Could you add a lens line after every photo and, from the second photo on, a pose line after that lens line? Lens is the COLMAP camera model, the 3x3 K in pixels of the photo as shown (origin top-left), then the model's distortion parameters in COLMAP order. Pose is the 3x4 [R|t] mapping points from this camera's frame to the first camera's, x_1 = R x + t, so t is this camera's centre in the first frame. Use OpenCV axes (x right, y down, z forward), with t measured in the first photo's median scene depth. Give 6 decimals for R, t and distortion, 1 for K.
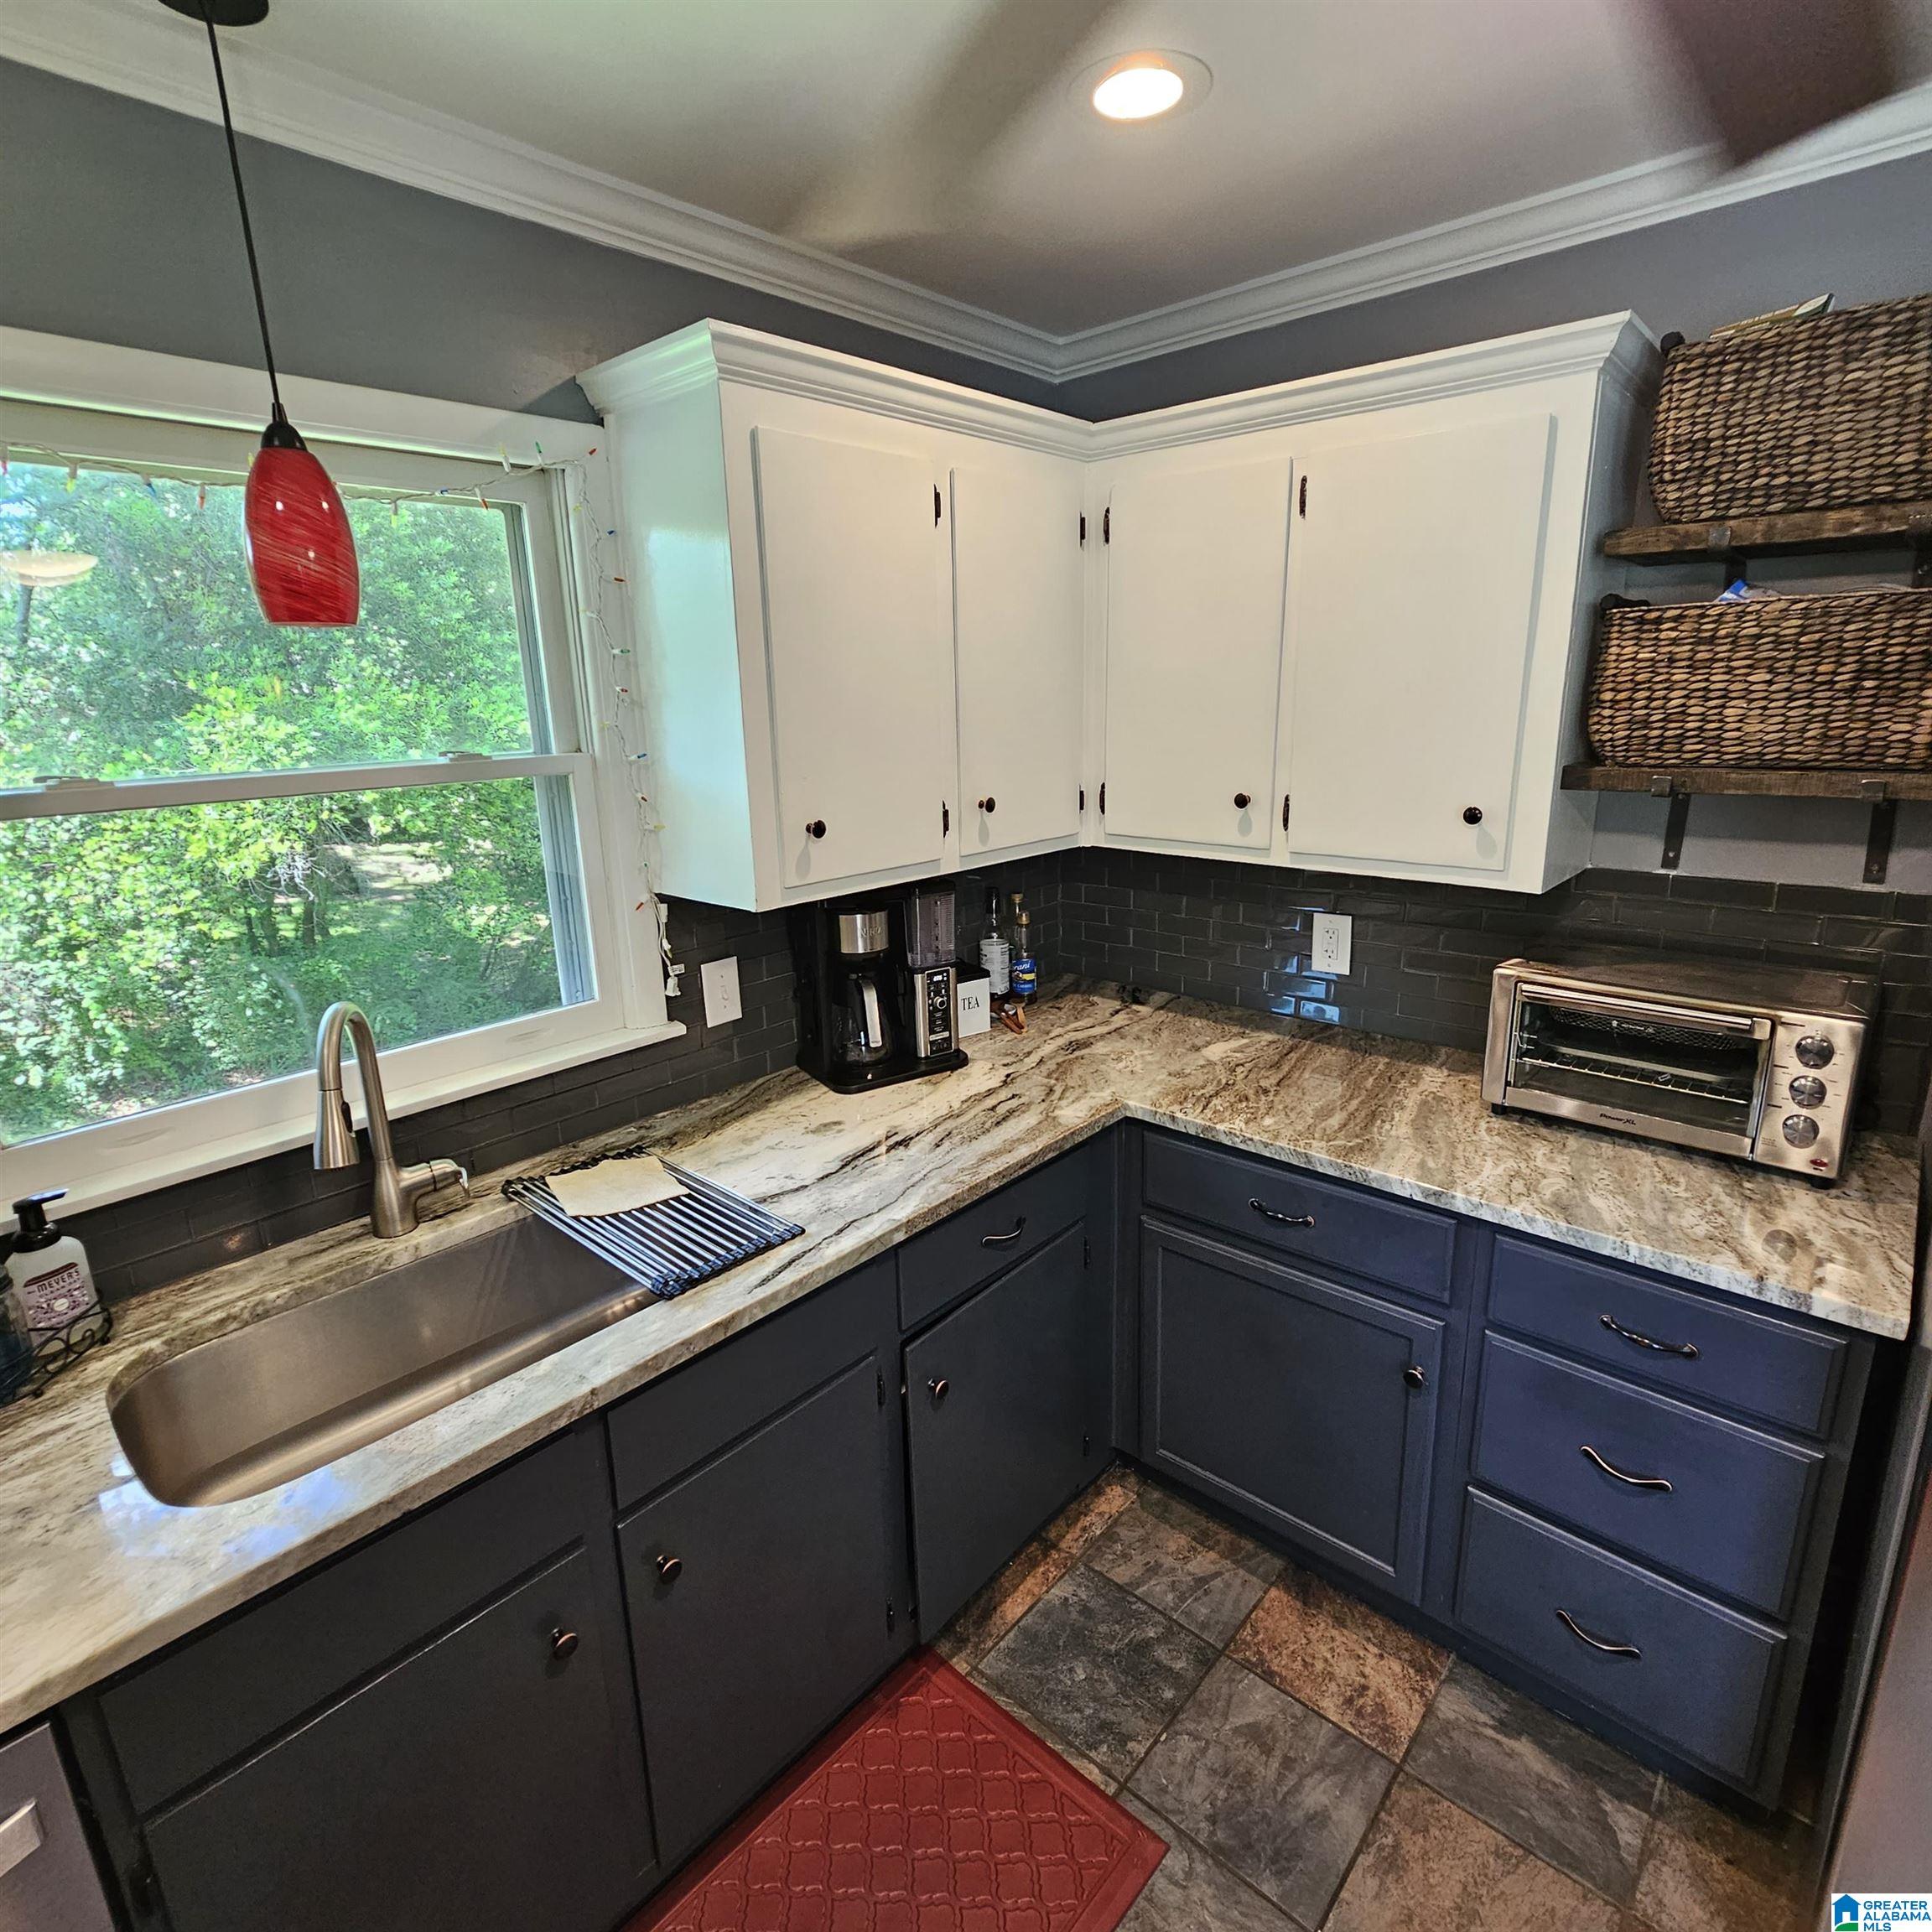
lens RADIAL K [[1063.7, 0, 967.2], [0, 1063.7, 958.1], [0, 0, 1]] dist [-0.001559, -0.000108]
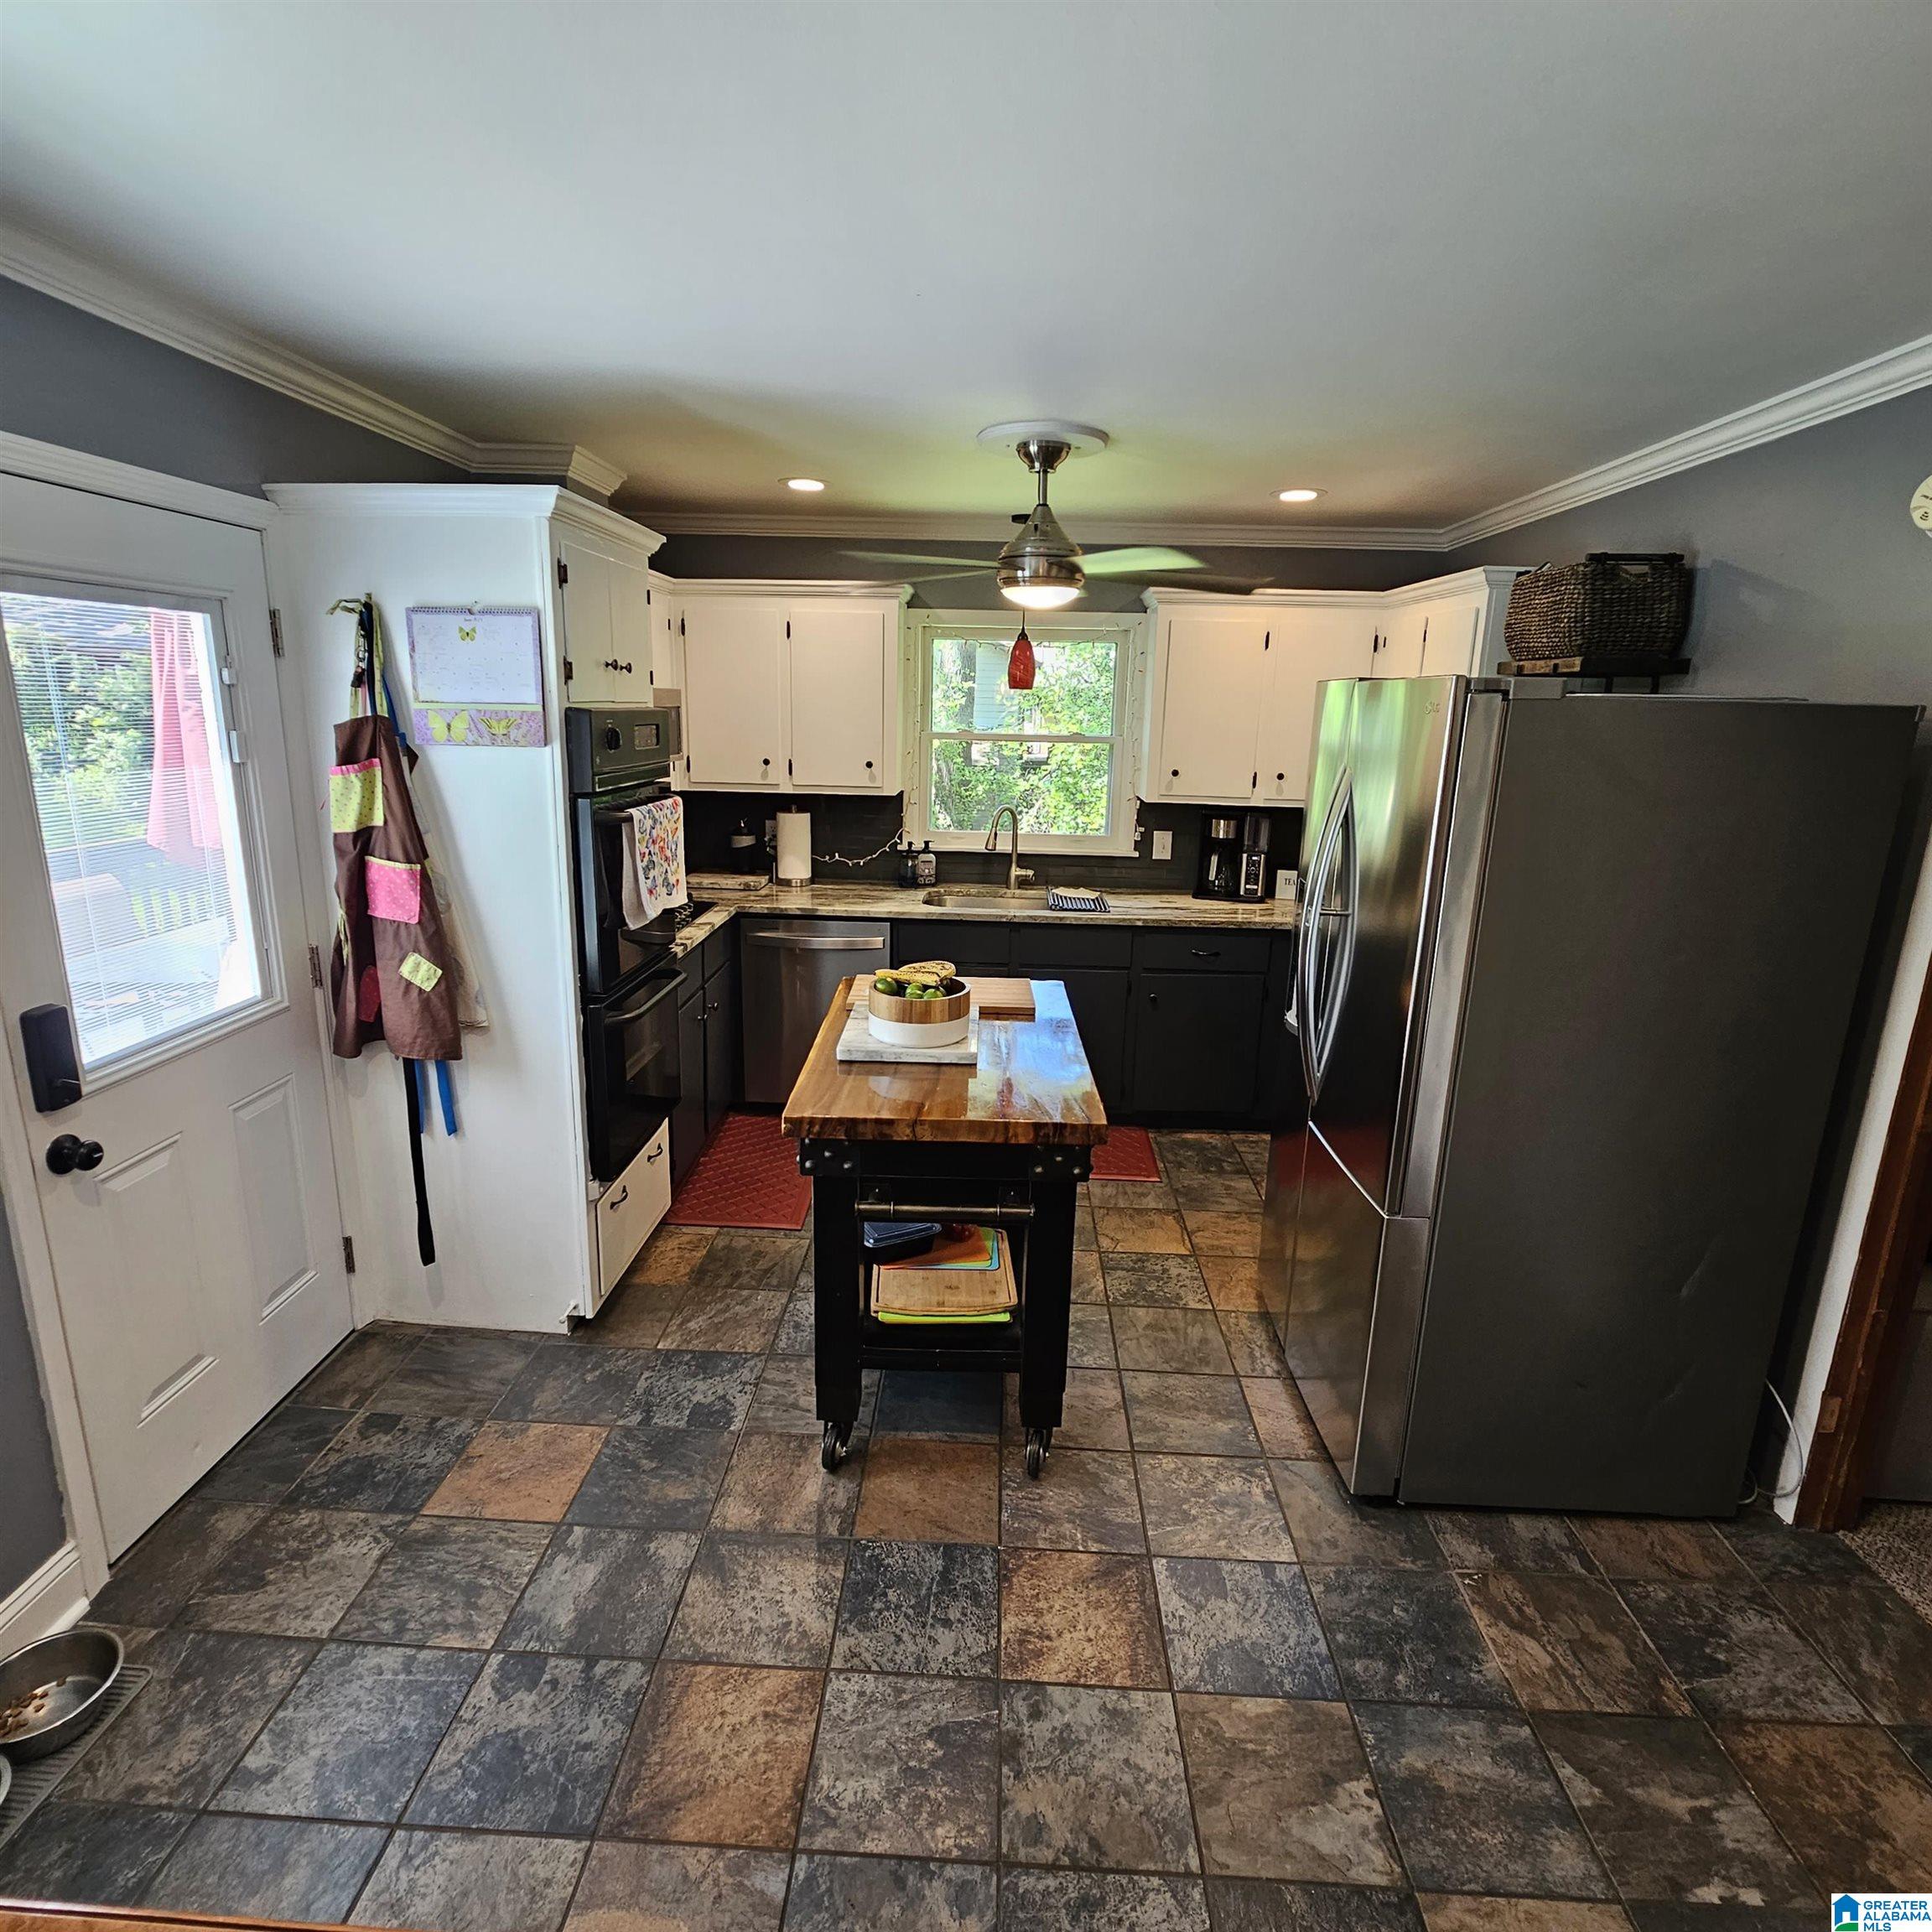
lens RADIAL K [[1063.7, 0, 964.0], [0, 1063.7, 960.2], [0, 0, 1]] dist [-0.001559, -0.000108]
pose [[0.642556, 0.226724, -0.731928, 1.309700], [-0.230025, 0.968239, 0.097987, 0.155505], [0.730897, 0.105399, 0.674300, -0.886700]]
